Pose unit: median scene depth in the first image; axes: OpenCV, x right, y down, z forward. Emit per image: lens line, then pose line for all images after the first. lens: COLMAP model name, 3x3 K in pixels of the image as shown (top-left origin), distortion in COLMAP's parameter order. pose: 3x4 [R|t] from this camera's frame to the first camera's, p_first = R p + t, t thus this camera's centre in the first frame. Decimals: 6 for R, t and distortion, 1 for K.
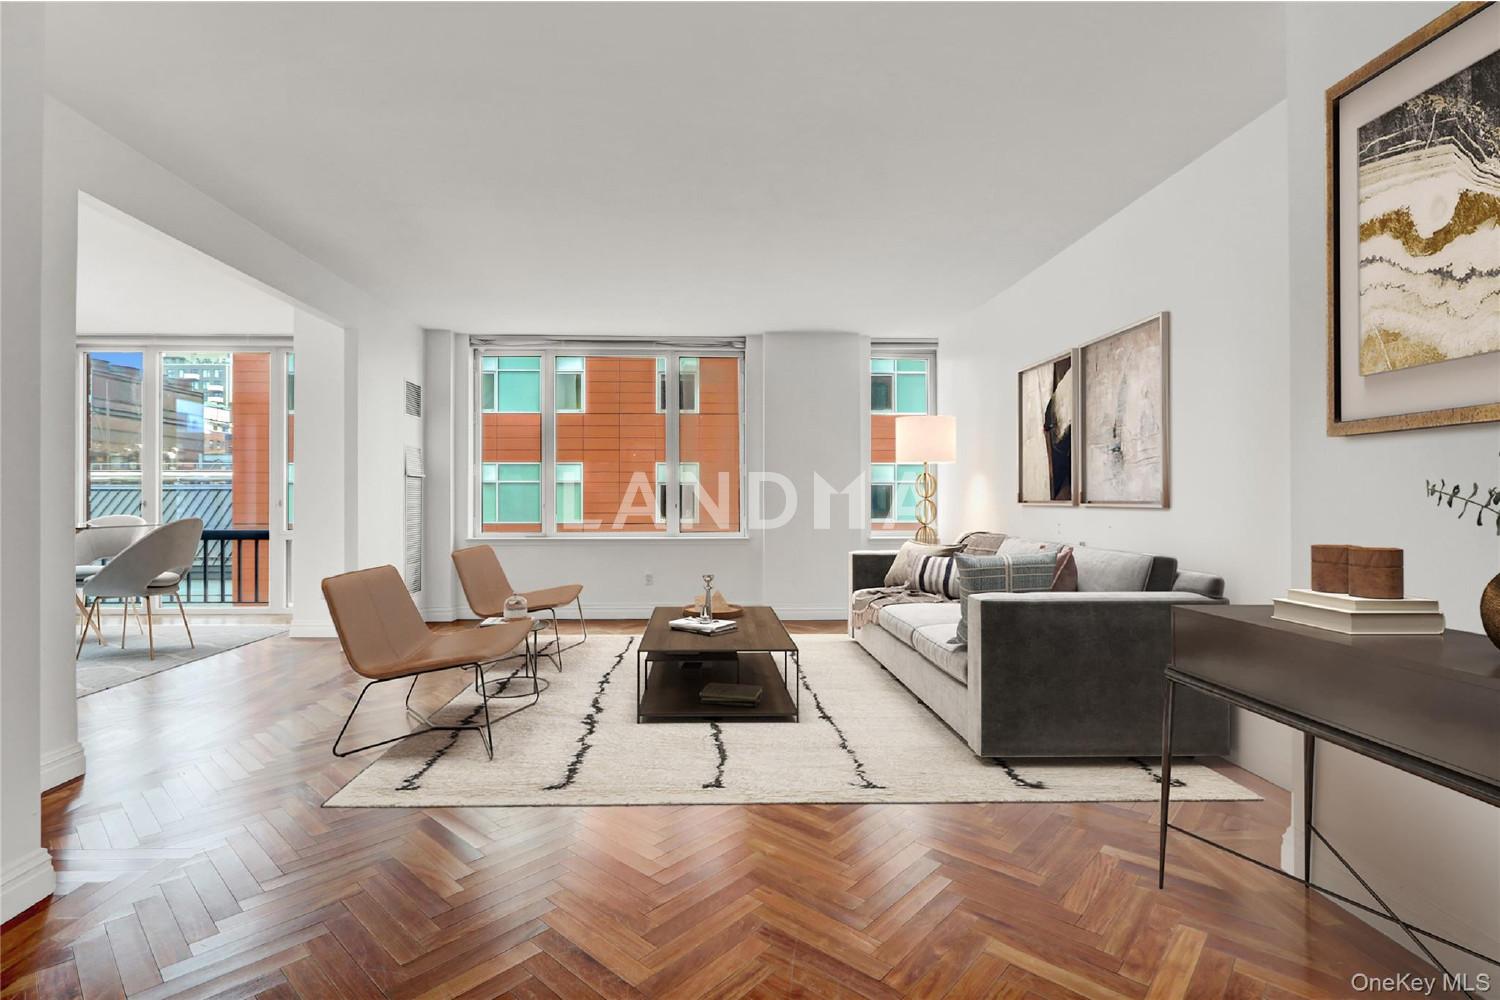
lens RADIAL K [[669.5, 0, 727.0], [0, 669.5, 500.4], [0, 0, 1]] dist [-0.031884, -0.000321]
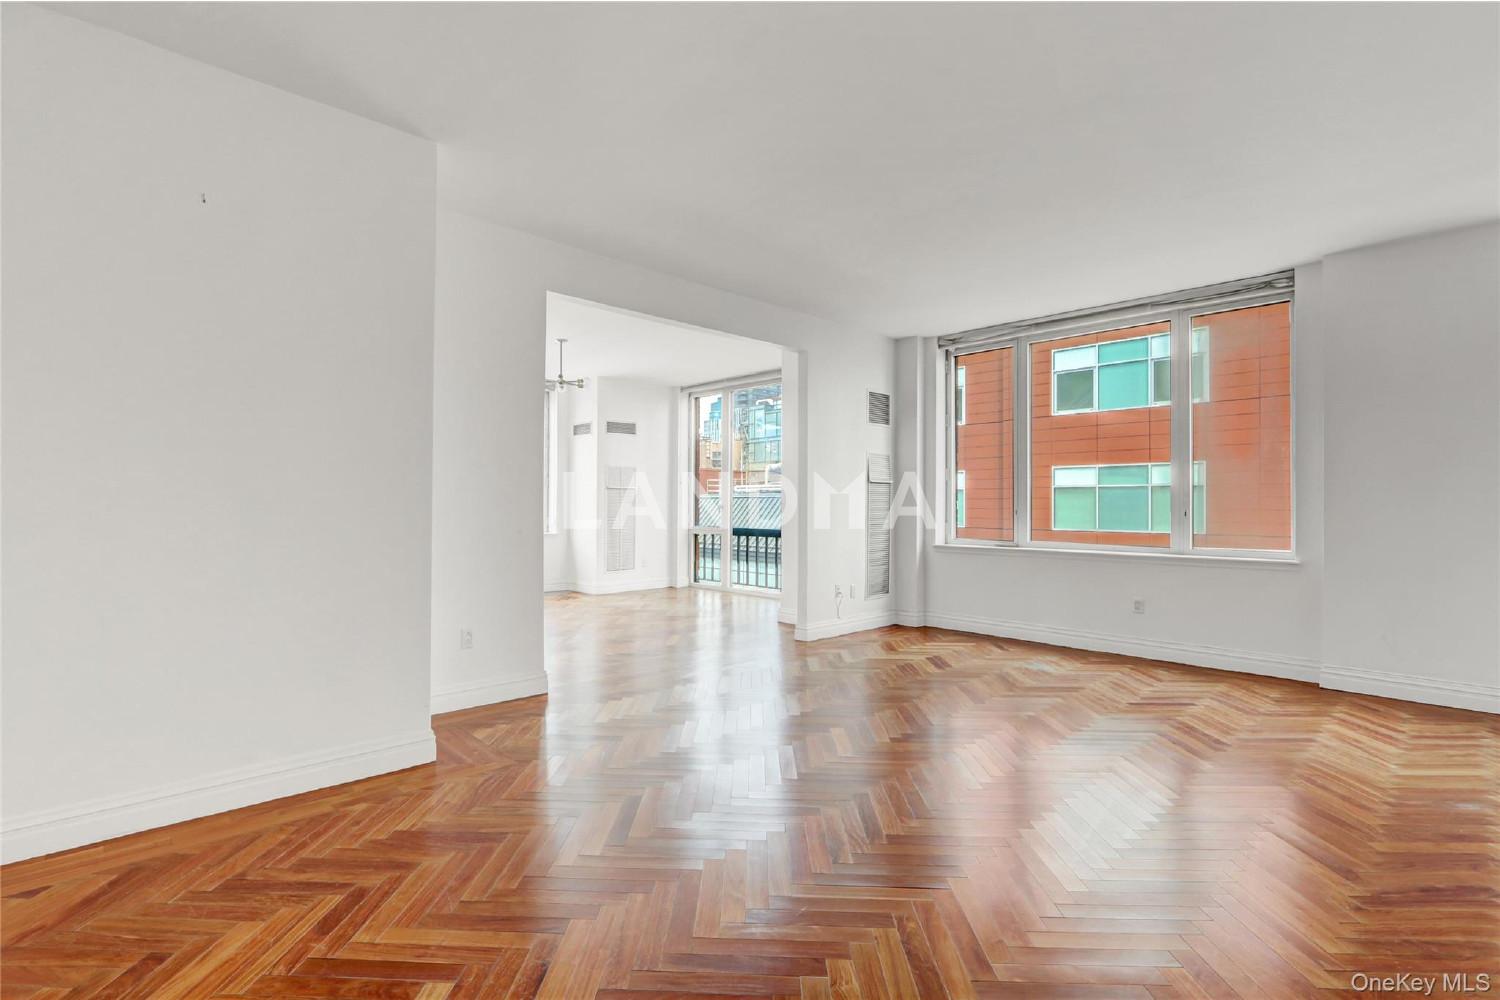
lens RADIAL K [[669.5, 0, 727.0], [0, 669.5, 500.4], [0, 0, 1]] dist [-0.031884, -0.000321]
pose [[0.658972, -0.002840, -0.752162, 0.148570], [-0.003914, 0.999966, -0.007205, 0.000585], [0.752157, 0.007692, 0.658939, 0.121555]]
